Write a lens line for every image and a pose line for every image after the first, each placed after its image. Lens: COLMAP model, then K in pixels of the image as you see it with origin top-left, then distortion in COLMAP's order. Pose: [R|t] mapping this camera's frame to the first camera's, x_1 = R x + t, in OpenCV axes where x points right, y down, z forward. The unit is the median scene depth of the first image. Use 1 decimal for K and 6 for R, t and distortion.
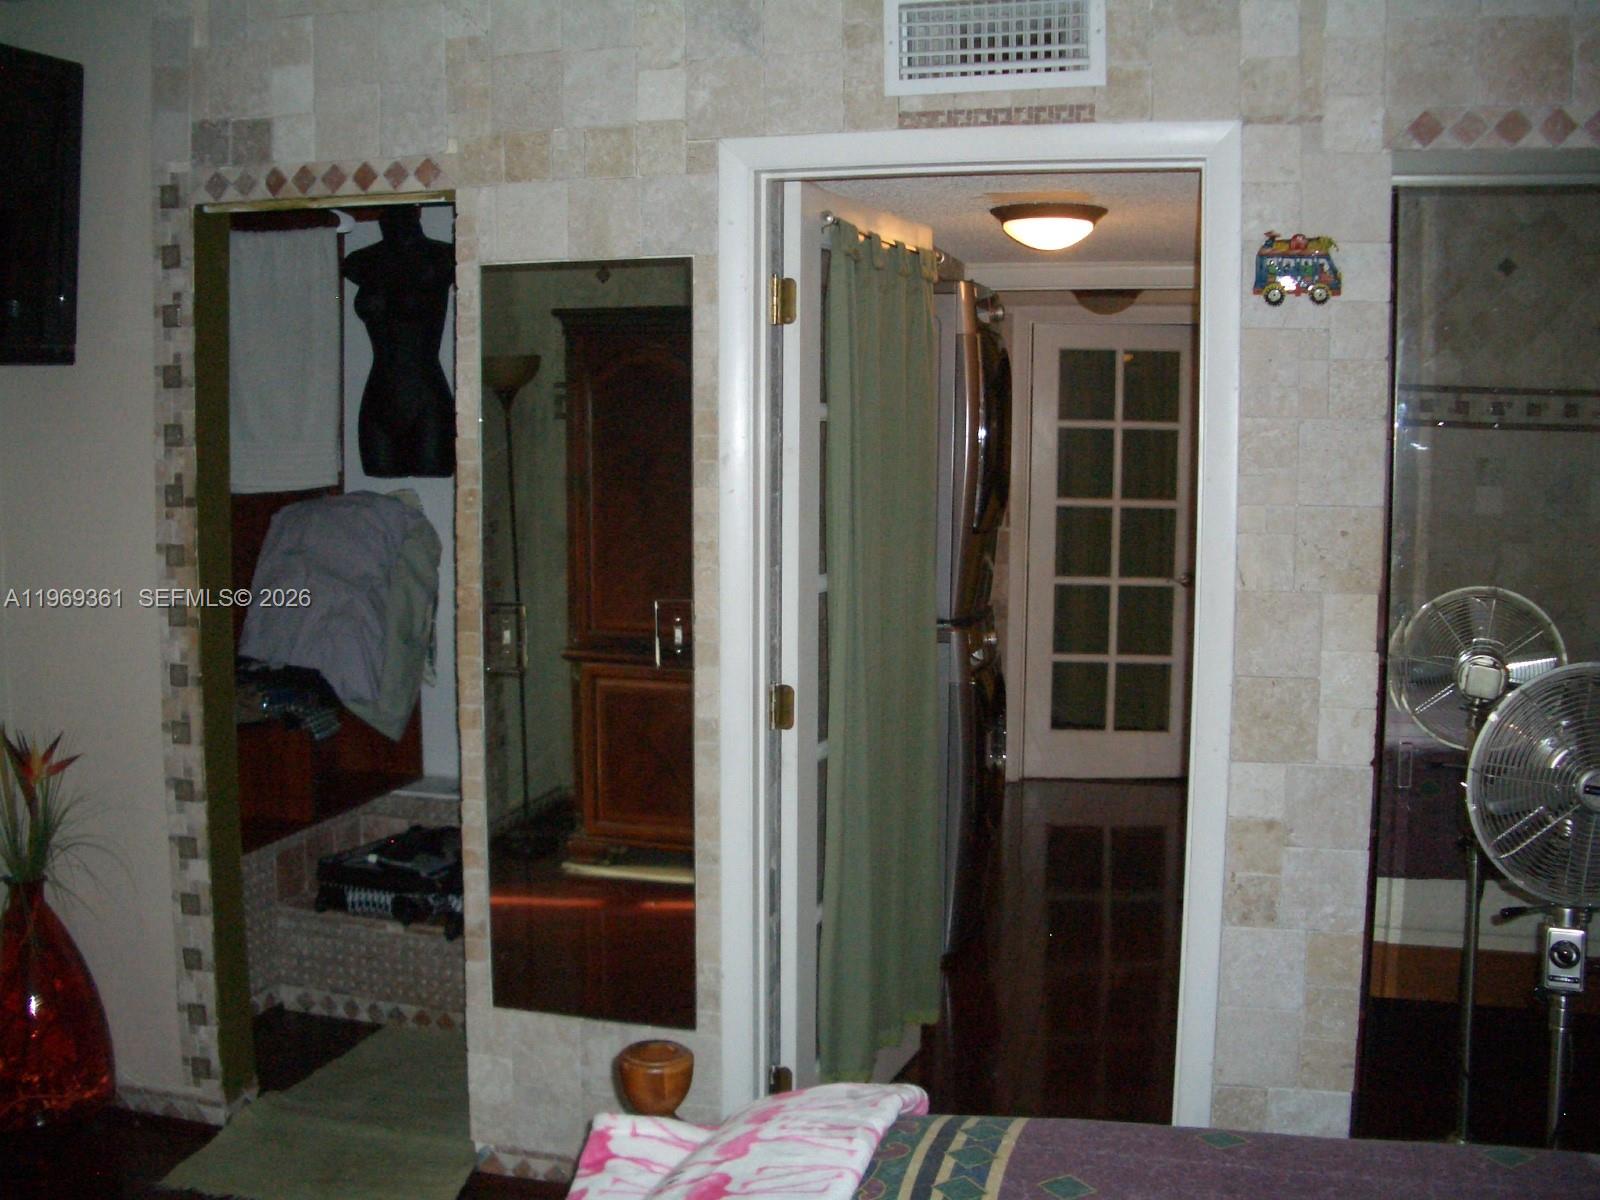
lens RADIAL K [[1637.4, 0, 800.4], [0, 1637.4, 584.1], [0, 0, 1]] dist [-0.240202, 0.246563]
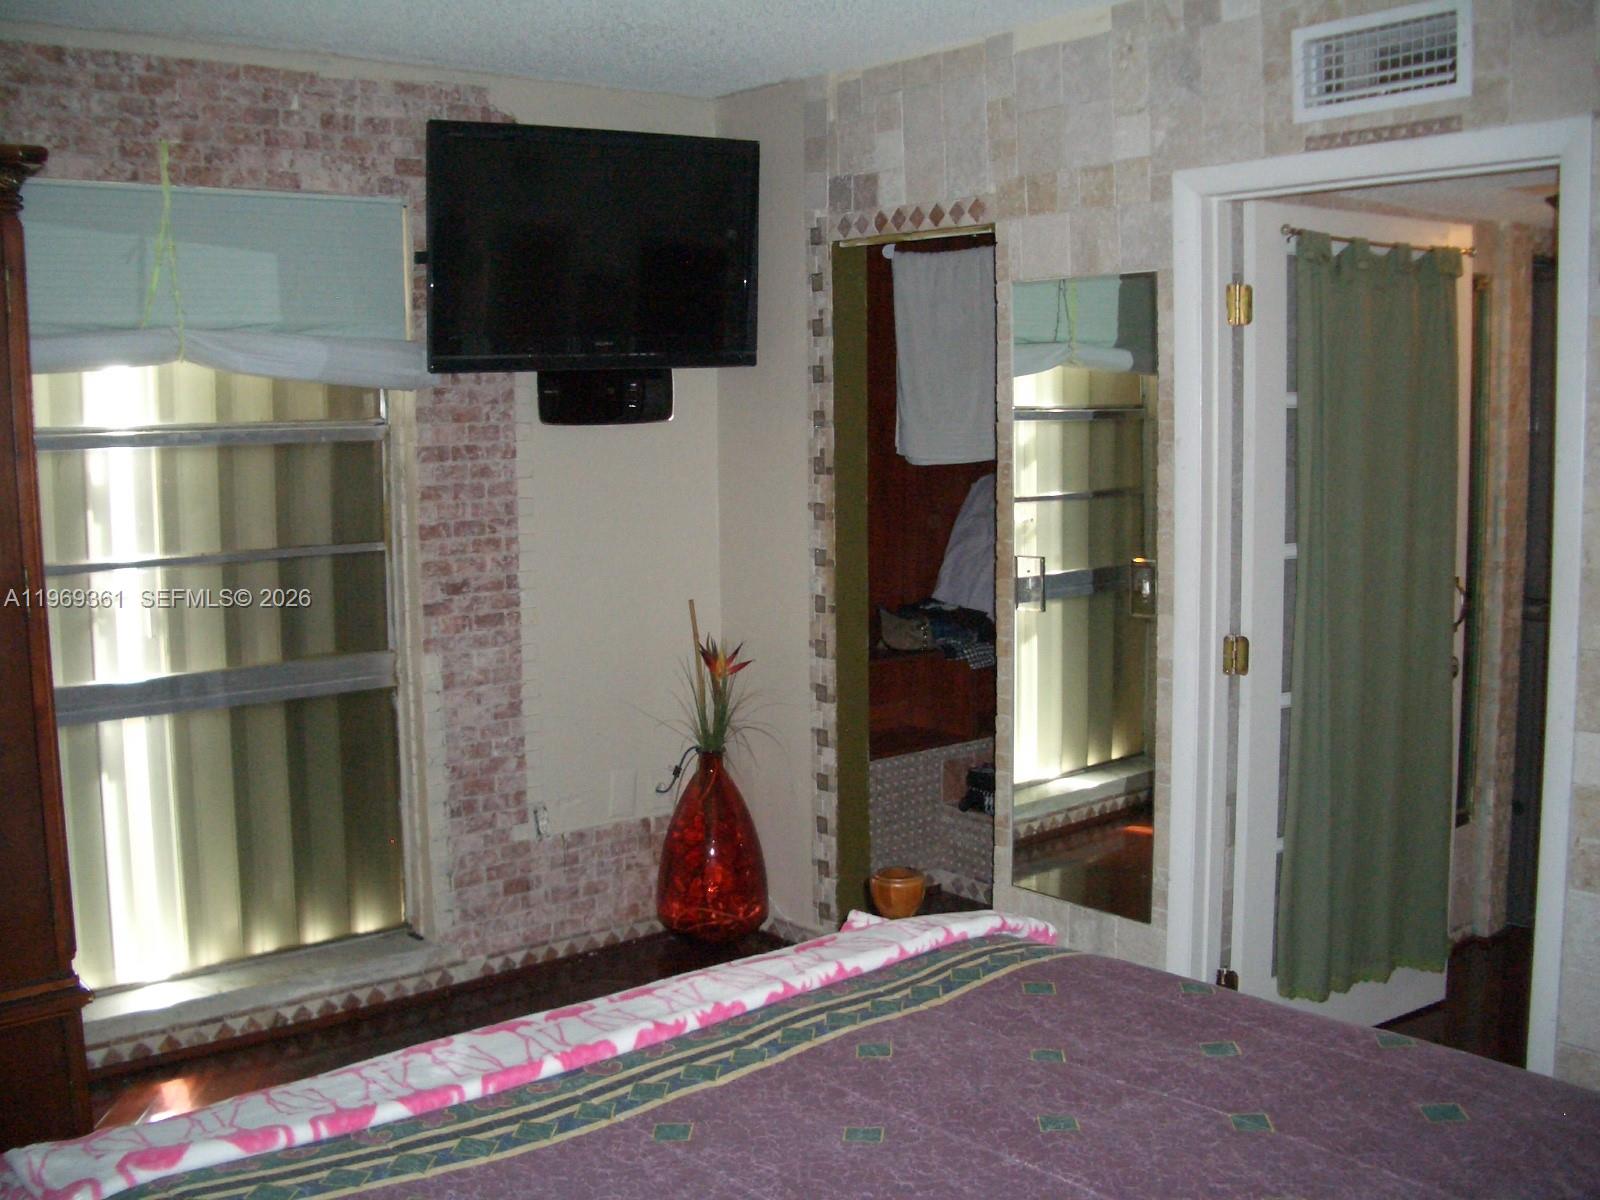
lens RADIAL K [[1637.4, 0, 800.4], [0, 1637.4, 584.1], [0, 0, 1]] dist [-0.240202, 0.246563]
pose [[0.817124, 0.047379, -0.574512, 0.391865], [-0.039522, 0.998876, 0.026164, 0.007402], [0.575106, 0.001326, 0.818078, -0.113275]]
